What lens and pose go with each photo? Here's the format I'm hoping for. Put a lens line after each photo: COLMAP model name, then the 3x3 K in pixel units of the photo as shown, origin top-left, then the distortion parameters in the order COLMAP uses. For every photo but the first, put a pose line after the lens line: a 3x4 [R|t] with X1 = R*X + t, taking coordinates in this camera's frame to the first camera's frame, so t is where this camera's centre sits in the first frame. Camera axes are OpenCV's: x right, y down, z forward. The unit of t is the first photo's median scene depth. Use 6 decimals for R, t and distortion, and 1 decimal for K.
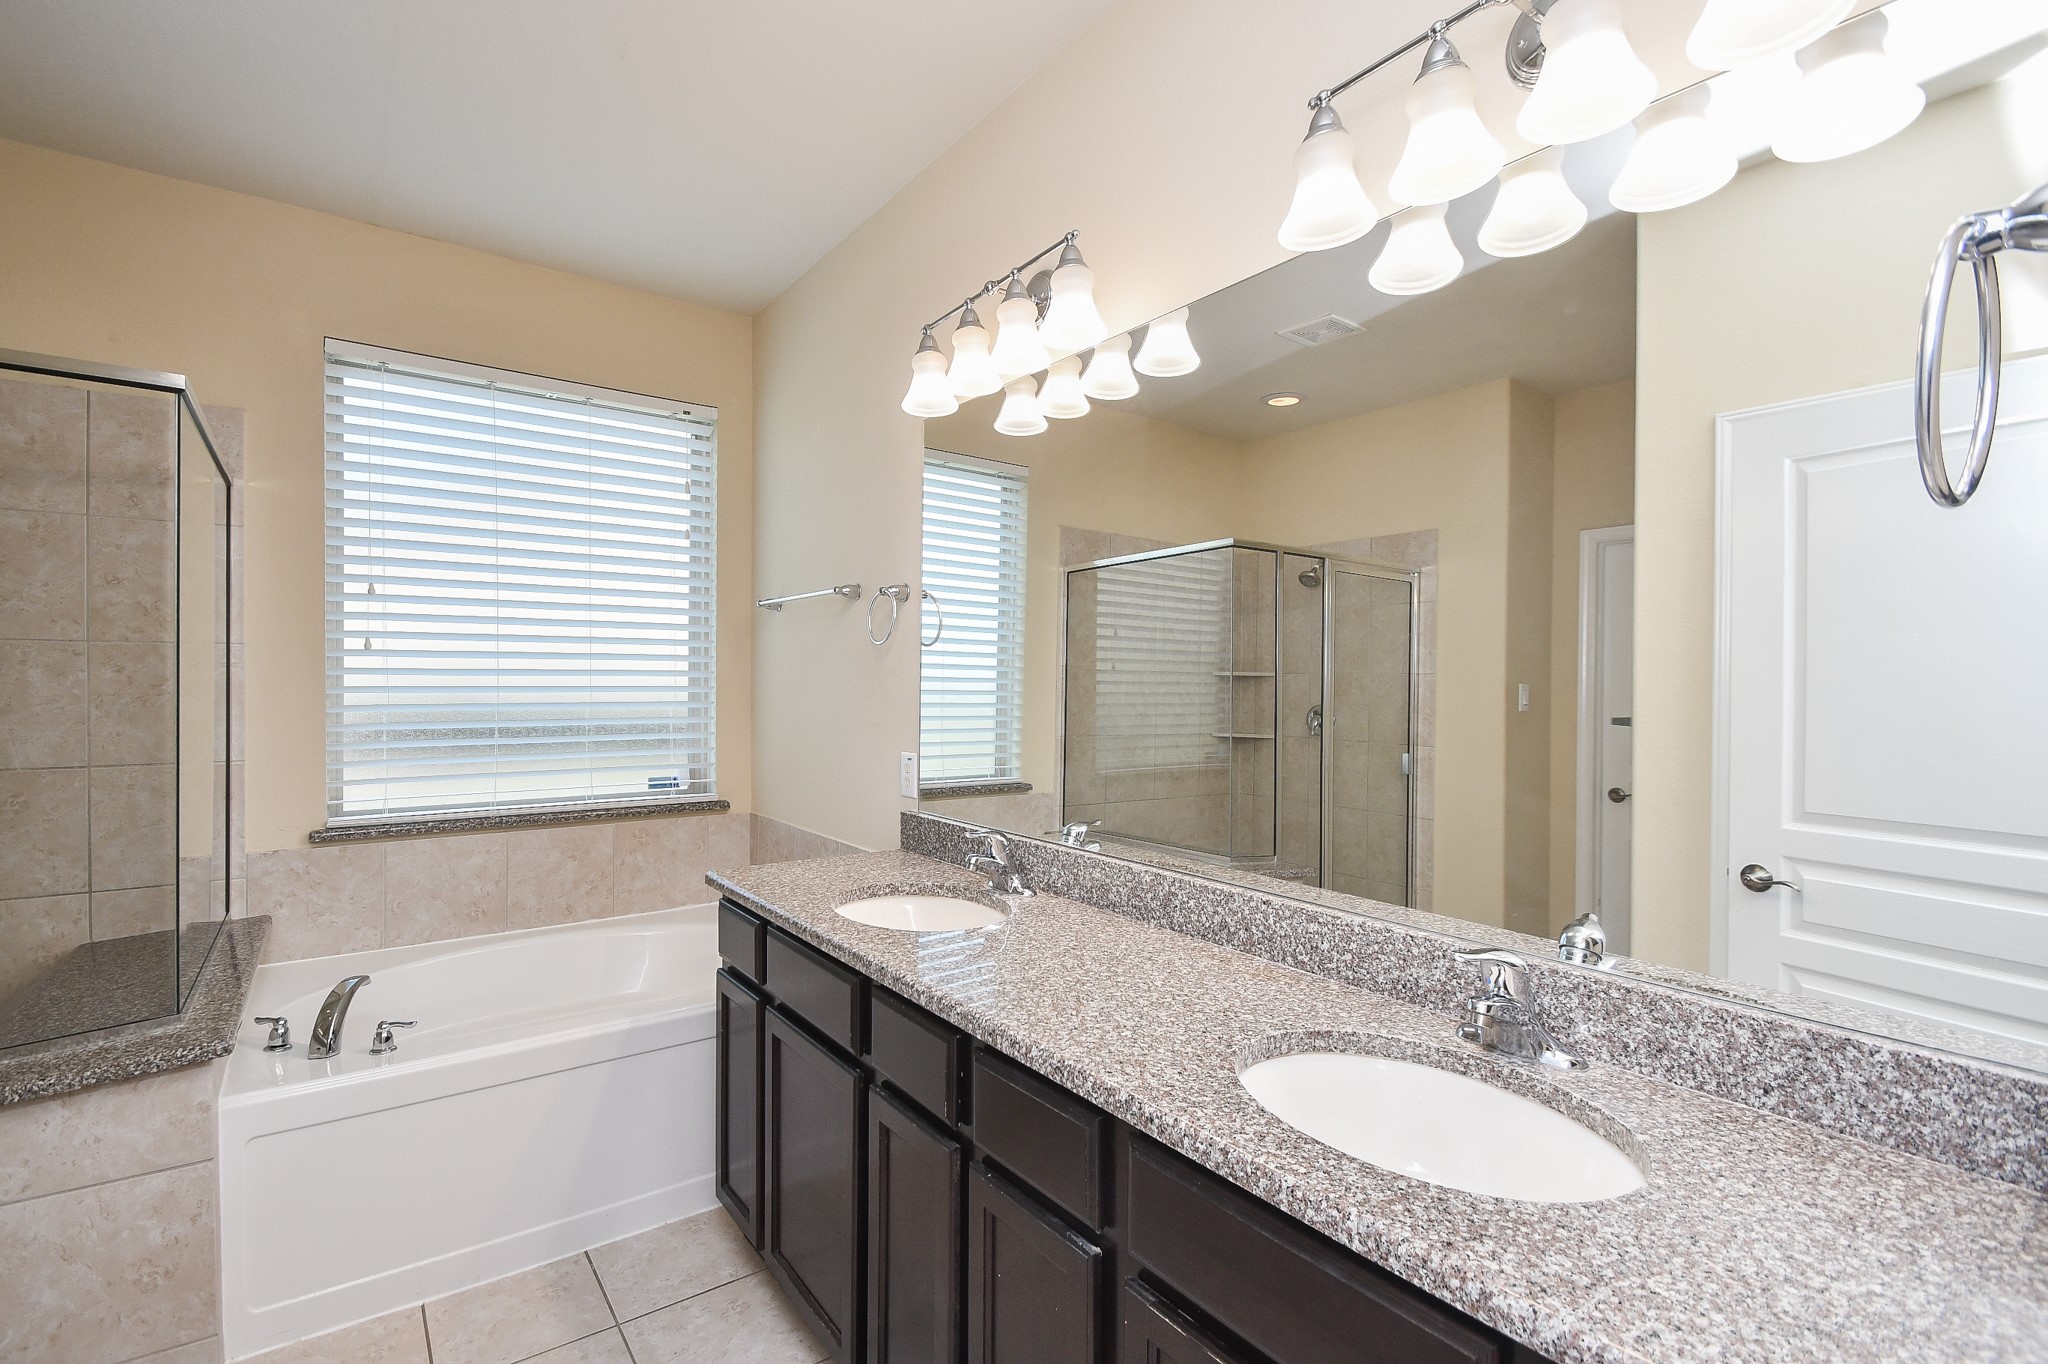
lens RADIAL K [[922.4, 0, 979.9], [0, 922.4, 689.5], [0, 0, 1]] dist [0.013014, -0.017812]
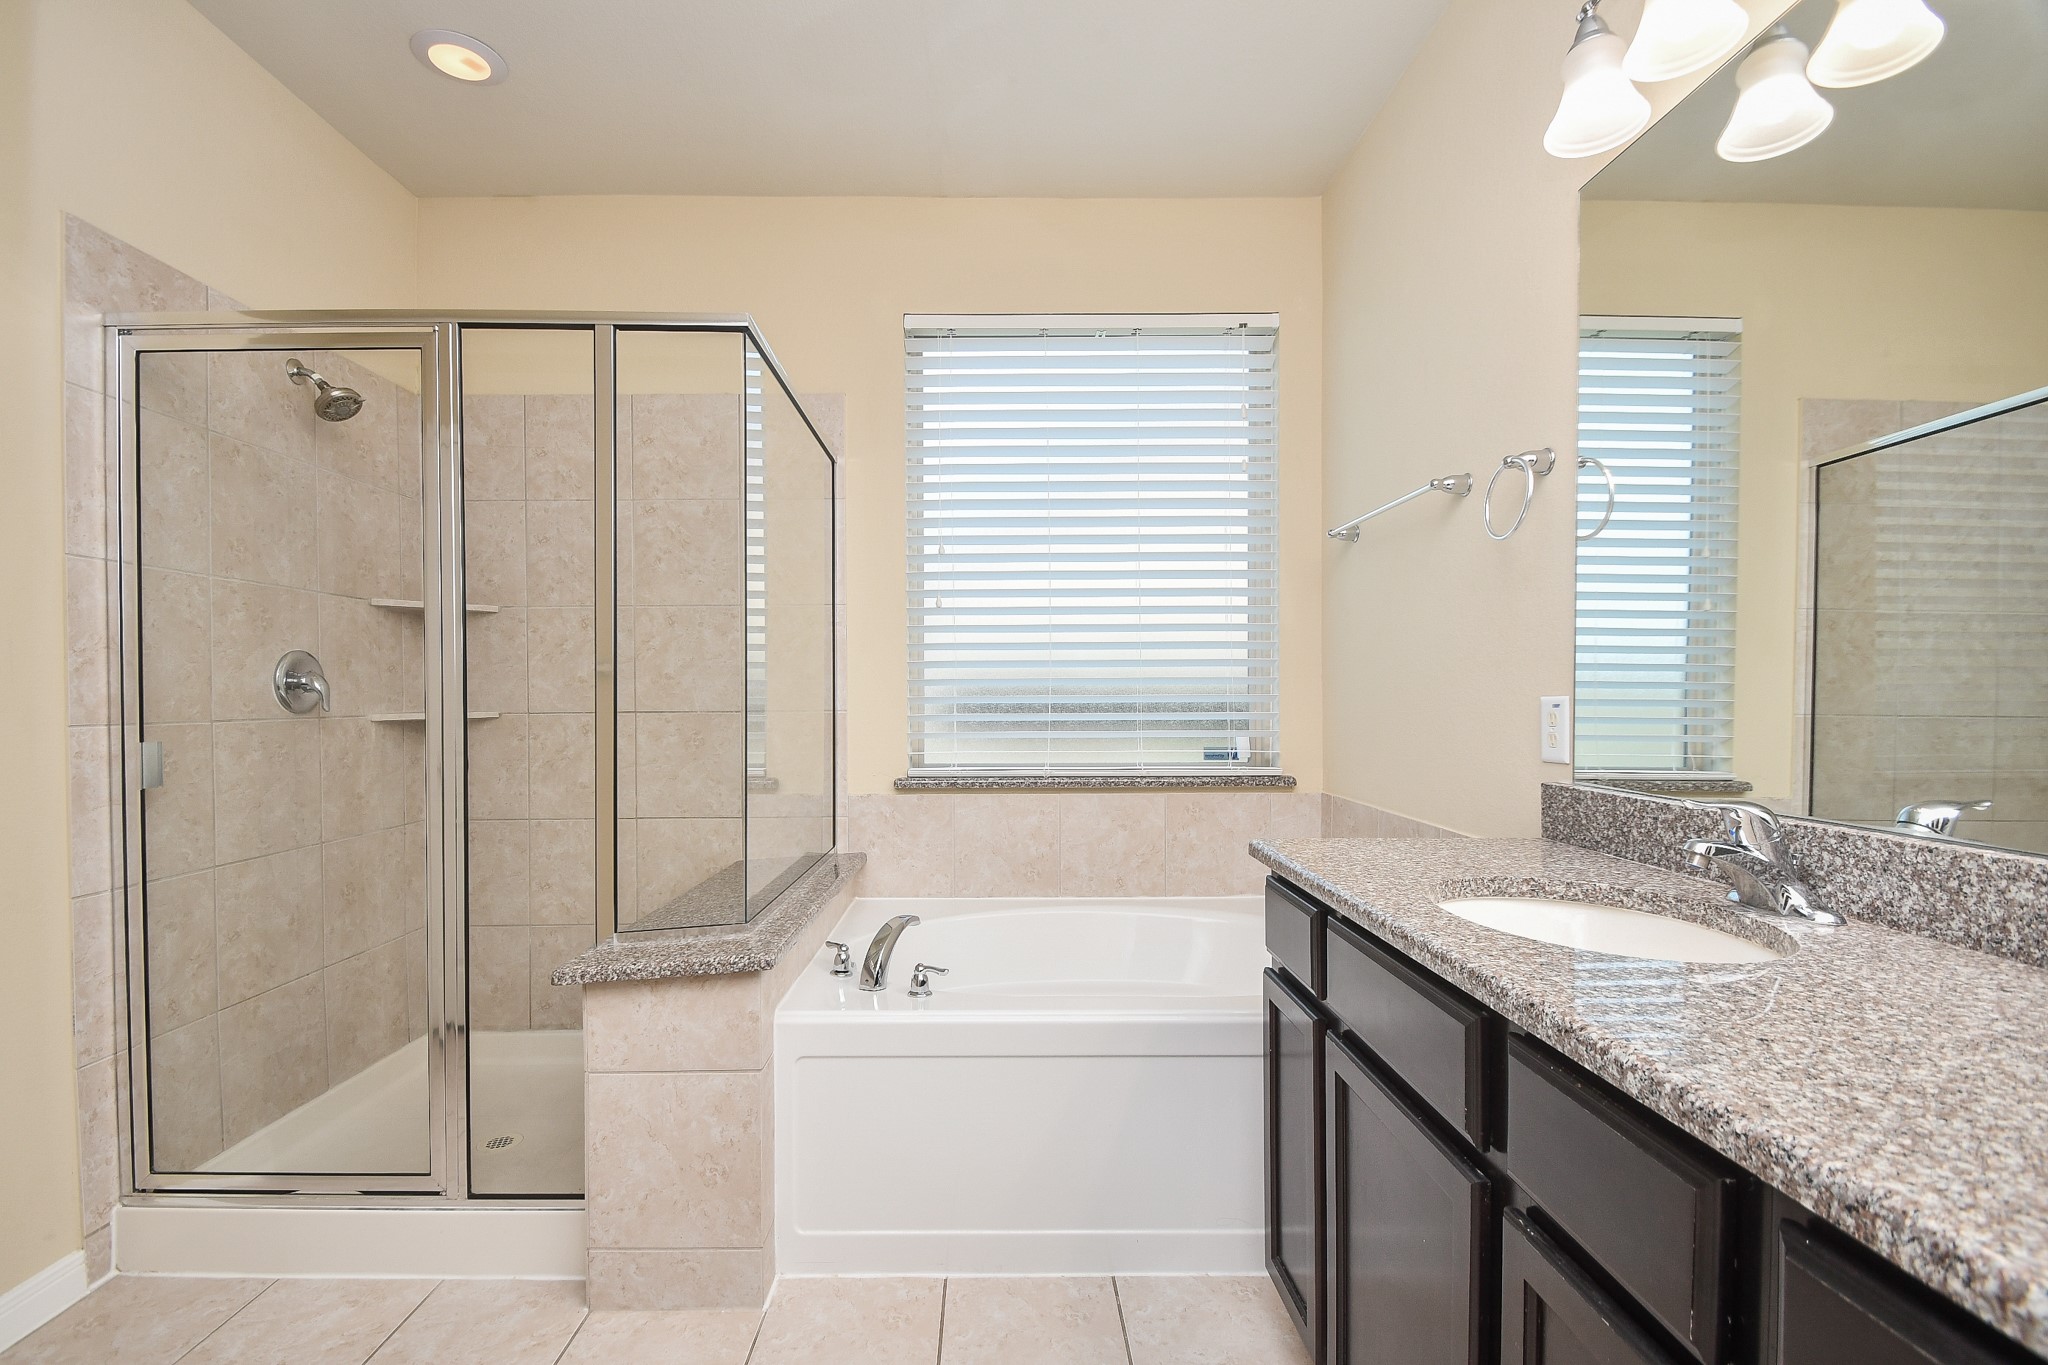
lens RADIAL K [[922.4, 0, 979.9], [0, 922.4, 690.0], [0, 0, 1]] dist [0.013014, -0.017812]
pose [[0.818295, -0.005057, -0.574776, -0.039593], [0.000854, 0.999971, -0.007582, 0.083232], [0.574798, 0.005713, 0.818276, 0.253688]]
